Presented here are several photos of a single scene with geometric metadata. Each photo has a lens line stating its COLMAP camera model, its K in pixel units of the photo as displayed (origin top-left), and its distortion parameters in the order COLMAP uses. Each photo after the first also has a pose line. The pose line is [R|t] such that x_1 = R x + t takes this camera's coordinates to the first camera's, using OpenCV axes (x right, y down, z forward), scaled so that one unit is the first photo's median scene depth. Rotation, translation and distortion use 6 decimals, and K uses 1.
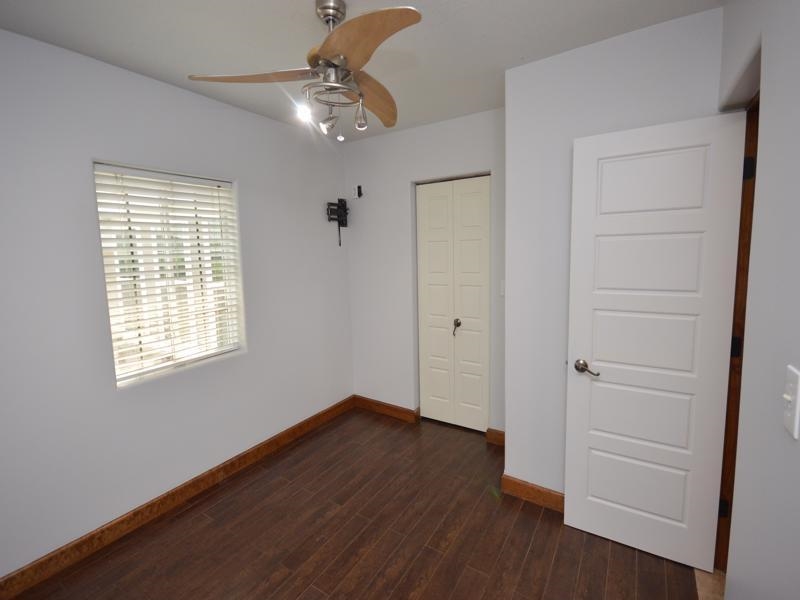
lens RADIAL K [[371.3, 0, 399.3], [0, 371.3, 302.6], [0, 0, 1]] dist [0.003203, -0.000571]
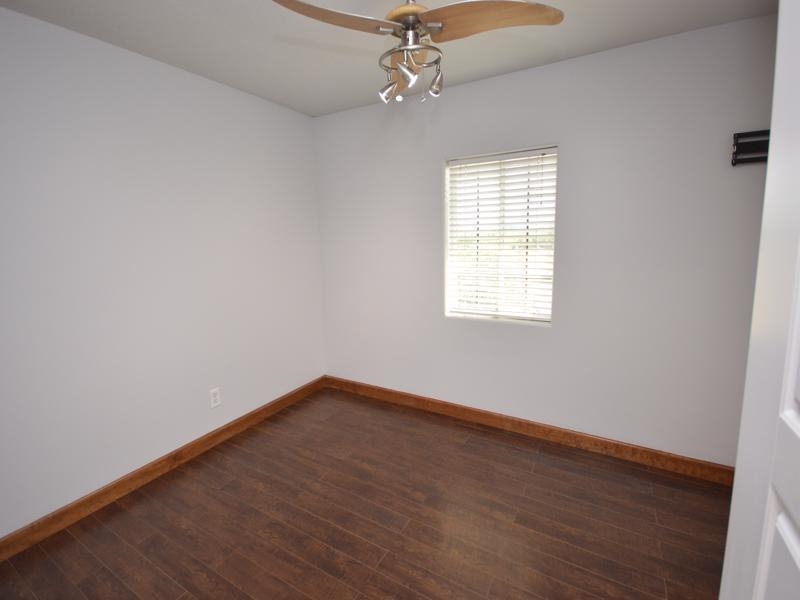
lens RADIAL K [[371.3, 0, 399.4], [0, 371.3, 293.0], [0, 0, 1]] dist [0.003203, -0.000571]
pose [[0.040779, 0.178540, -0.983087, 0.584785], [-0.124432, 0.977153, 0.172301, -0.077796], [0.991390, 0.115301, 0.062064, 0.639776]]
